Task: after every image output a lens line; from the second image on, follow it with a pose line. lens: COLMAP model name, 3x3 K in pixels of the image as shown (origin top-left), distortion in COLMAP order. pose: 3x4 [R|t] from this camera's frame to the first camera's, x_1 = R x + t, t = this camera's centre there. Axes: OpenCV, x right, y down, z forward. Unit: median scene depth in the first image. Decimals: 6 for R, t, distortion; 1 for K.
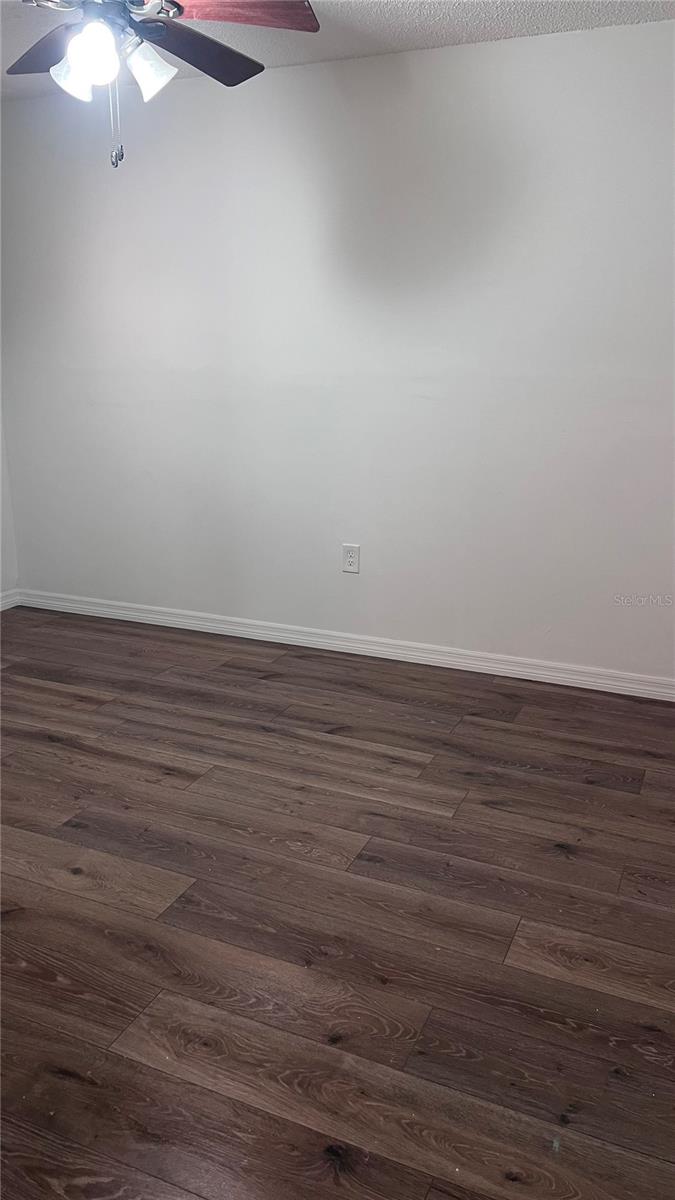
lens RADIAL K [[906.1, 0, 336.4], [0, 906.1, 599.7], [0, 0, 1]] dist [0.068348, -0.054715]
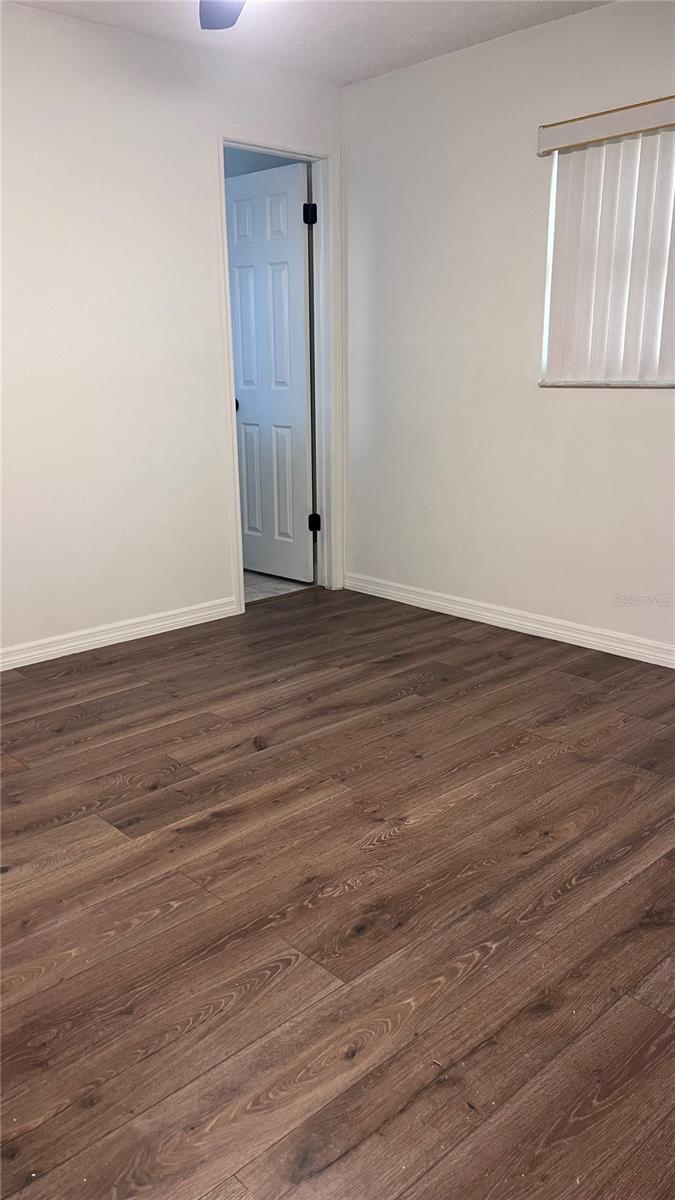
lens RADIAL K [[906.1, 0, 335.4], [0, 906.1, 601.0], [0, 0, 1]] dist [0.068348, -0.054715]
pose [[0.395876, -0.231945, 0.888529, -0.563041], [0.274256, 0.953280, 0.126655, 0.018337], [-0.876393, 0.193545, 0.440993, 0.448605]]
